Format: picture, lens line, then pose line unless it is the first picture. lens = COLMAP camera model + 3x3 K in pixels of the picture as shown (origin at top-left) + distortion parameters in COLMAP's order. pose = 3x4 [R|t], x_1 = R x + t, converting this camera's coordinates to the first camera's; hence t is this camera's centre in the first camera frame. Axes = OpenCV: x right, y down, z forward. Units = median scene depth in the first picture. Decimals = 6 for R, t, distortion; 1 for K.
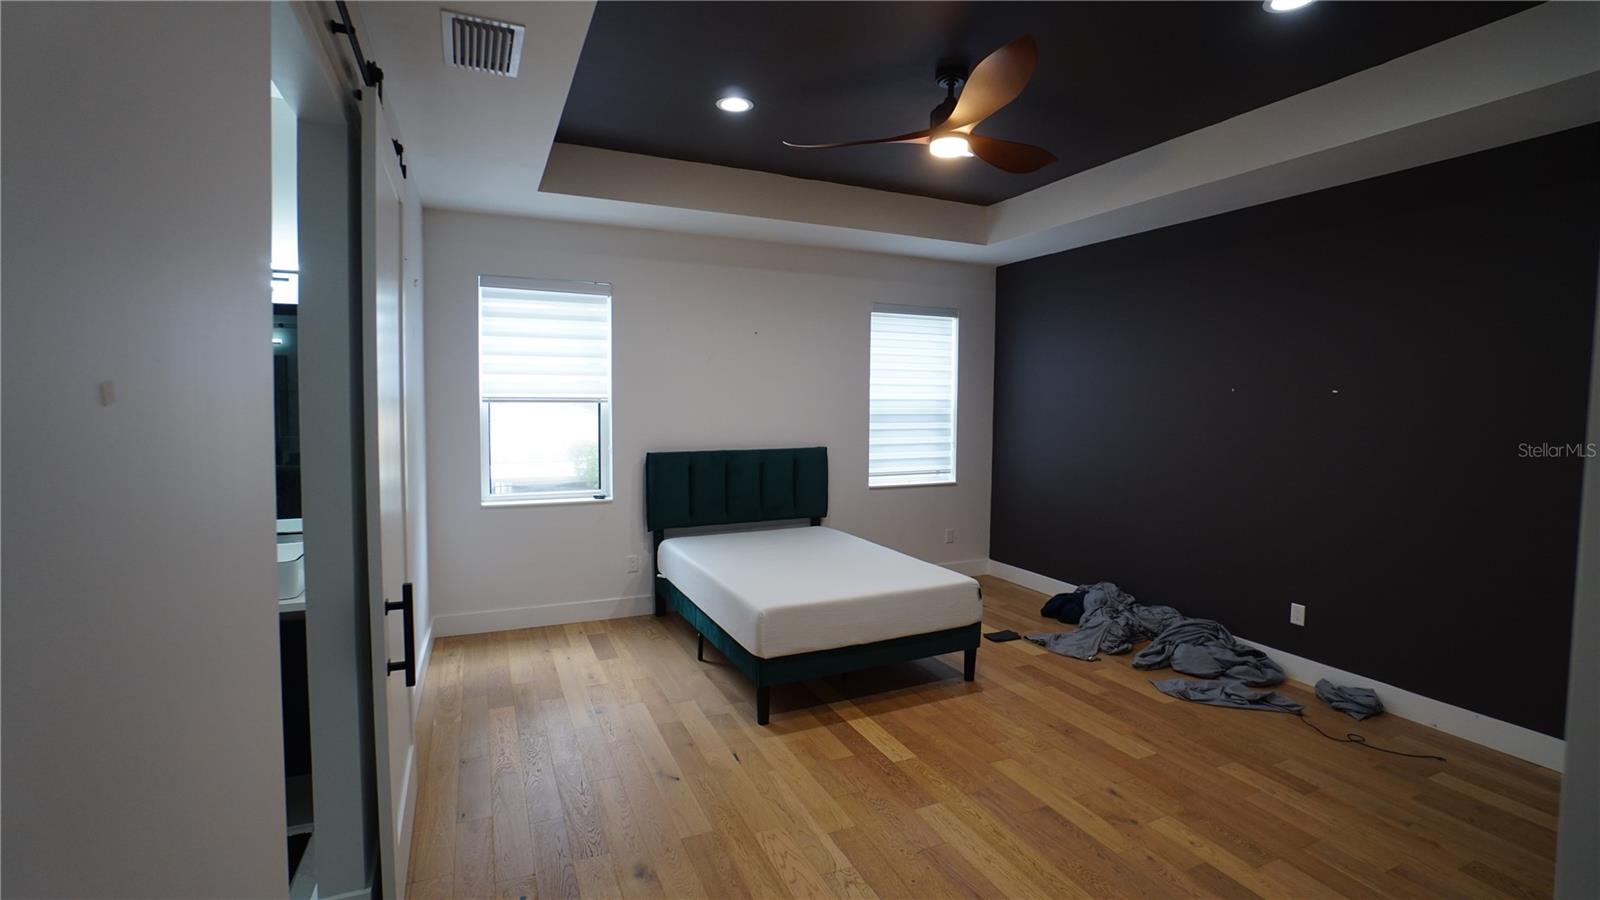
lens RADIAL K [[712.9, 0, 795.9], [0, 712.9, 450.8], [0, 0, 1]] dist [-0.026444, 0.000422]
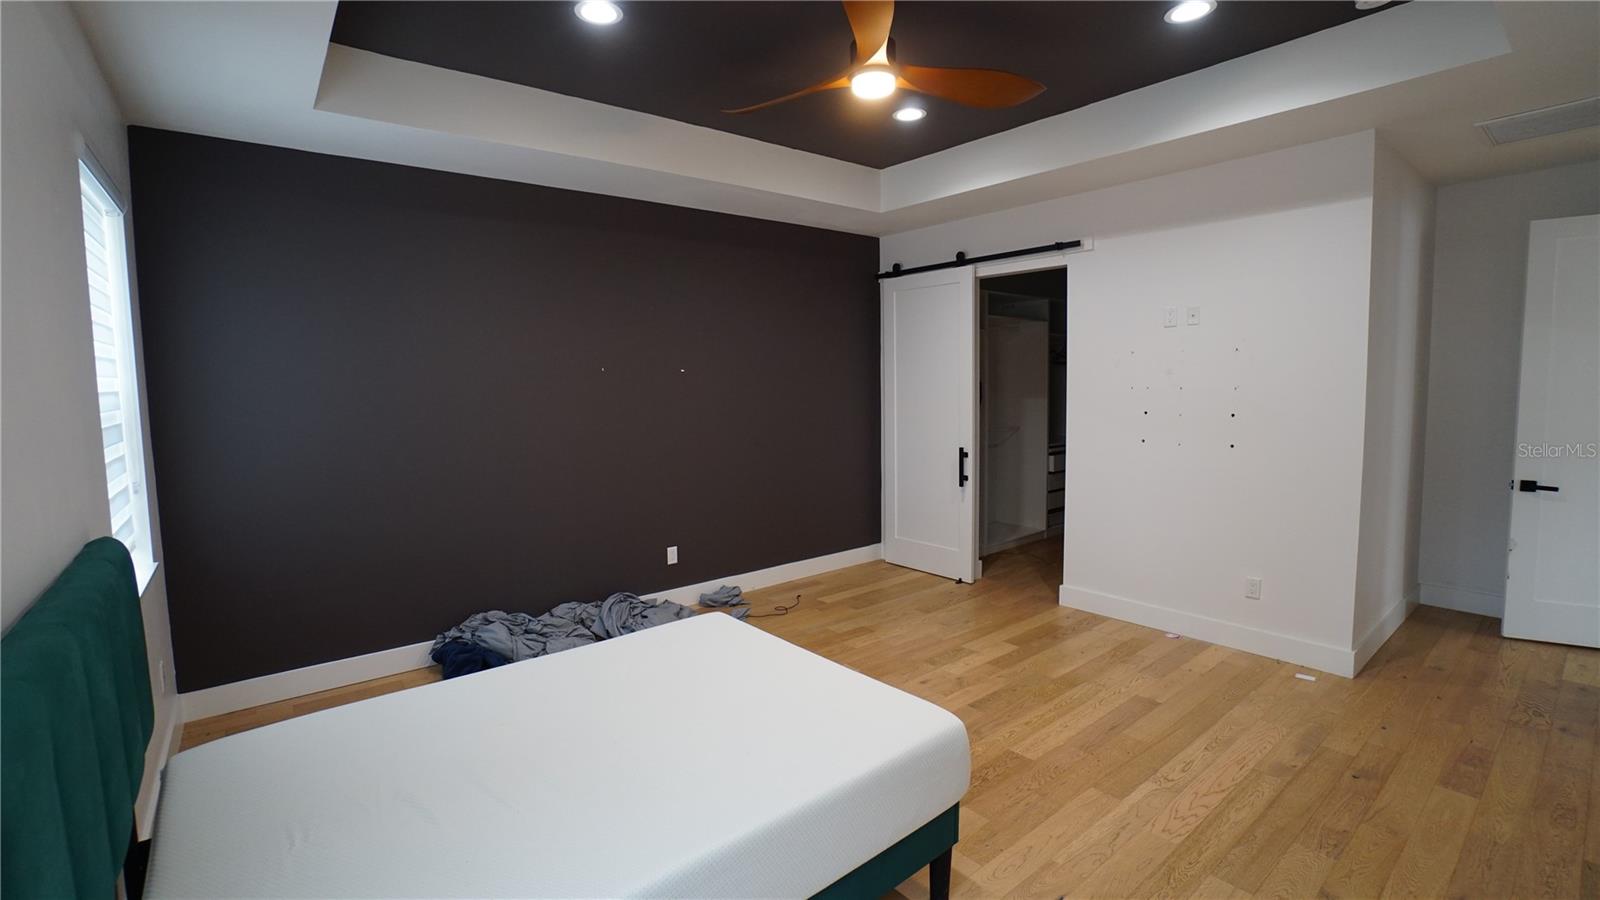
lens RADIAL K [[712.9, 0, 797.5], [0, 712.9, 442.8], [0, 0, 1]] dist [-0.026444, 0.000422]
pose [[-0.262118, -0.094281, 0.960419, -0.686342], [0.082362, 0.989400, 0.119604, -0.119894], [-0.961515, 0.110452, -0.251574, 1.484137]]
